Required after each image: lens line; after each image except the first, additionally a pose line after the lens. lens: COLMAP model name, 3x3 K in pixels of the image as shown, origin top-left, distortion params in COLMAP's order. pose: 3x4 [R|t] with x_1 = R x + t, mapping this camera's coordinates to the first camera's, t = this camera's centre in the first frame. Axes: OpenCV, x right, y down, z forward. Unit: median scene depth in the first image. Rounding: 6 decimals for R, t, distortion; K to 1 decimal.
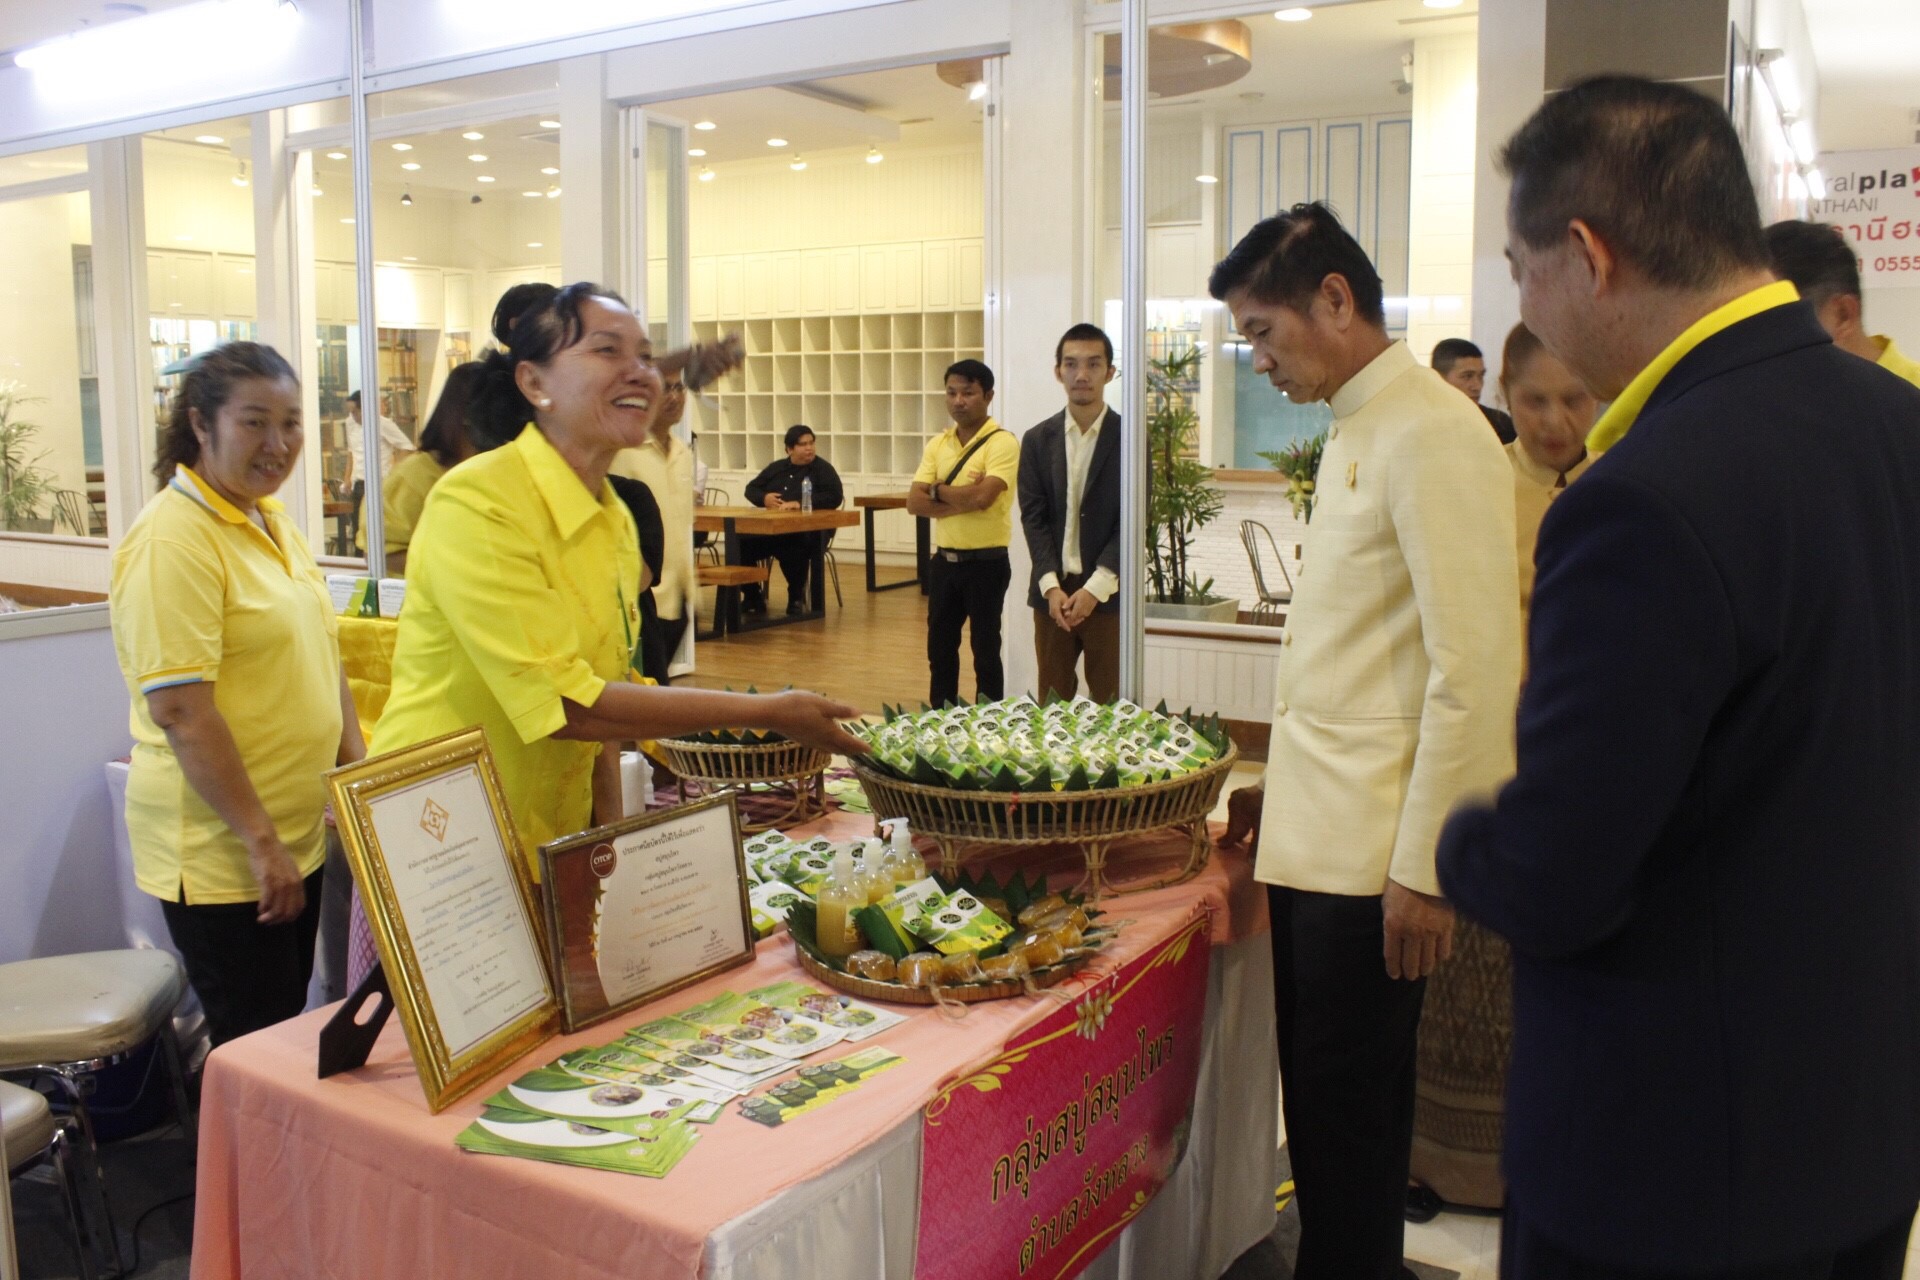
lens RADIAL K [[1549.1, 0, 956.5], [0, 1549.1, 586.9], [0, 0, 1]] dist [-0.154316, 0.134202]
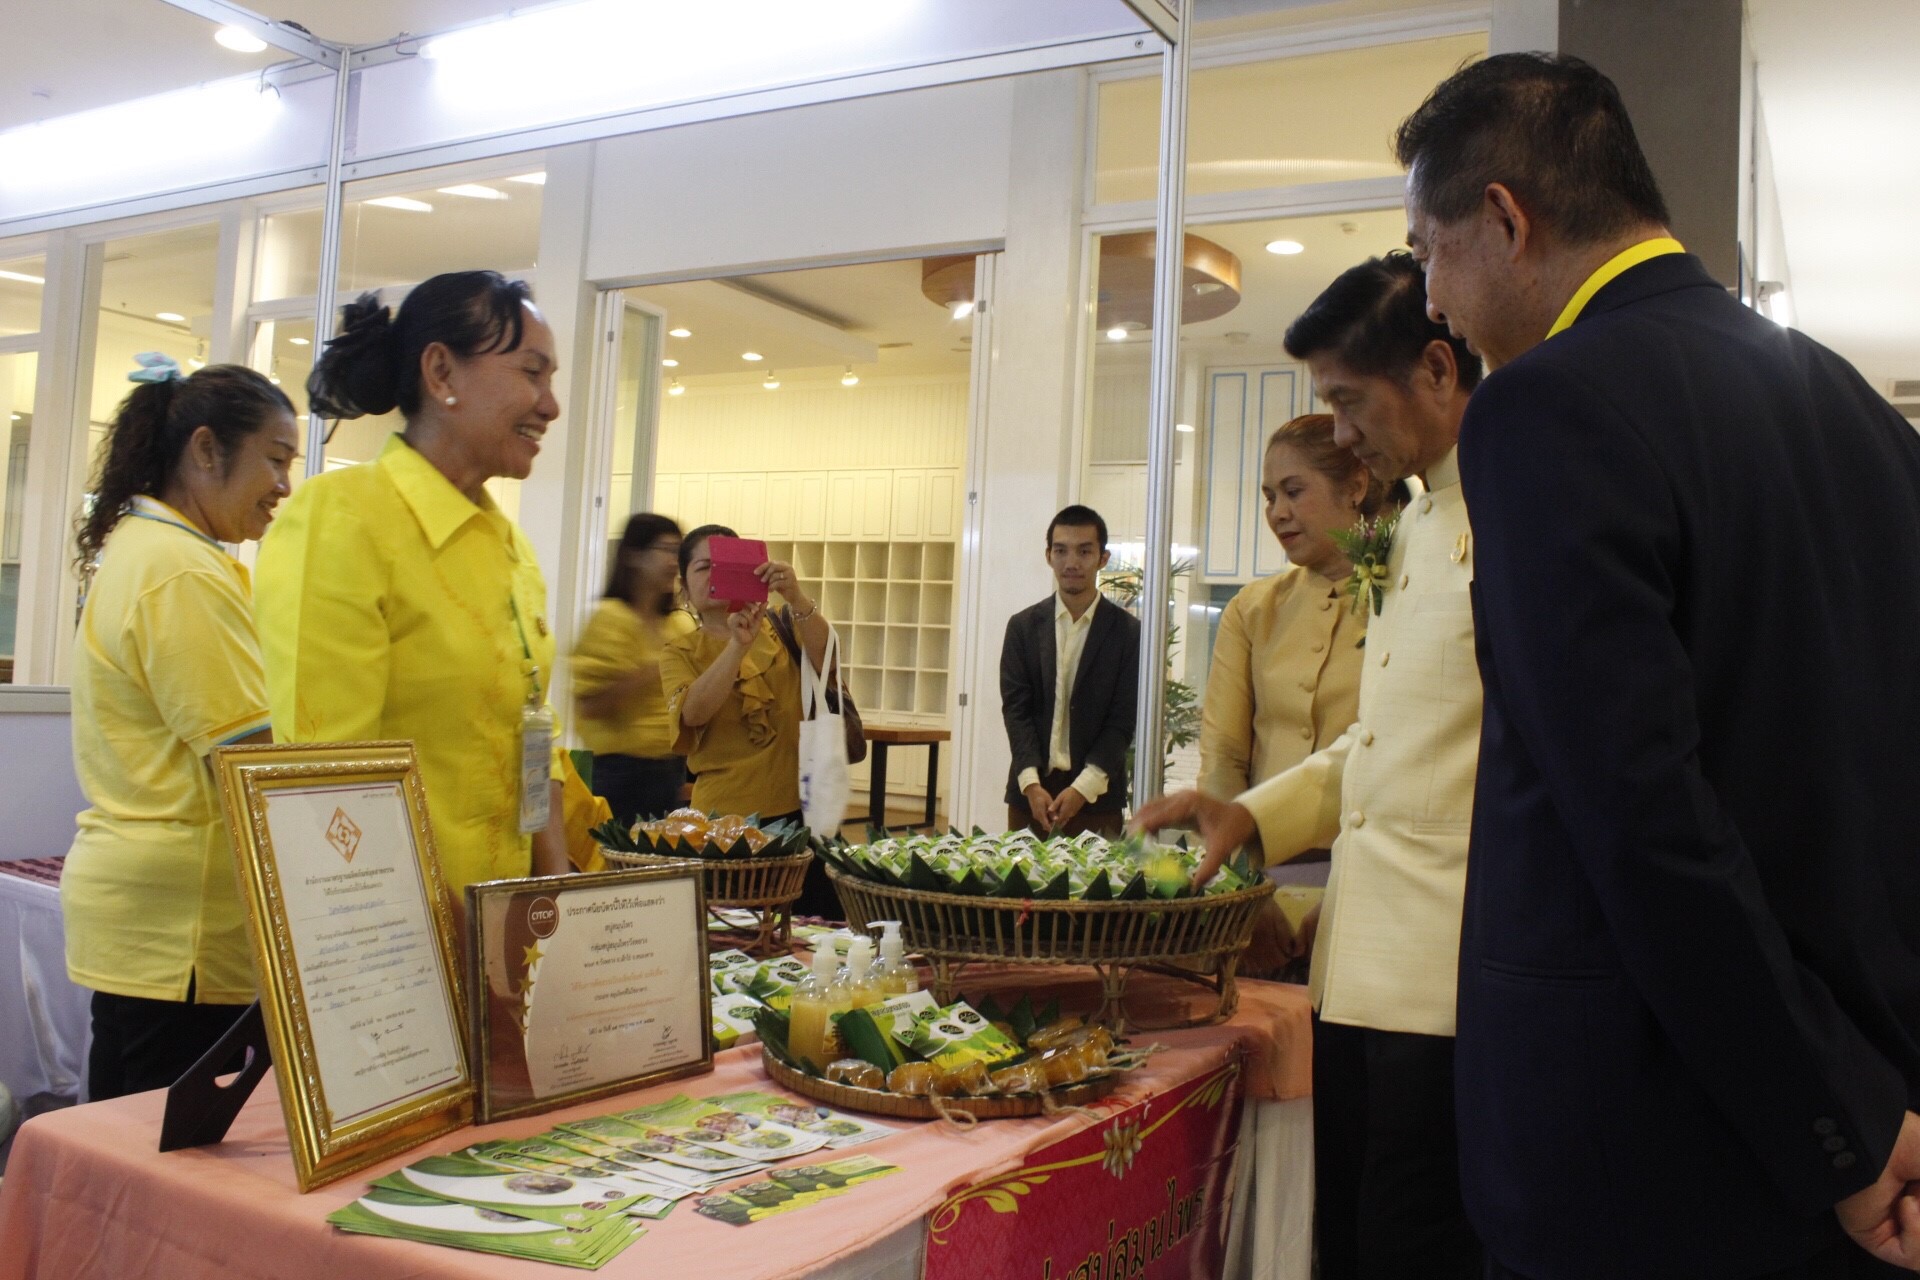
lens RADIAL K [[1594.5, 0, 960.6], [0, 1594.5, 603.6], [0, 0, 1]] dist [-0.153828, 0.133941]
pose [[0.998139, 0.053255, 0.029709, -0.038211], [-0.047846, 0.985971, -0.159912, 0.129946], [-0.037809, 0.158193, 0.986684, 0.122961]]
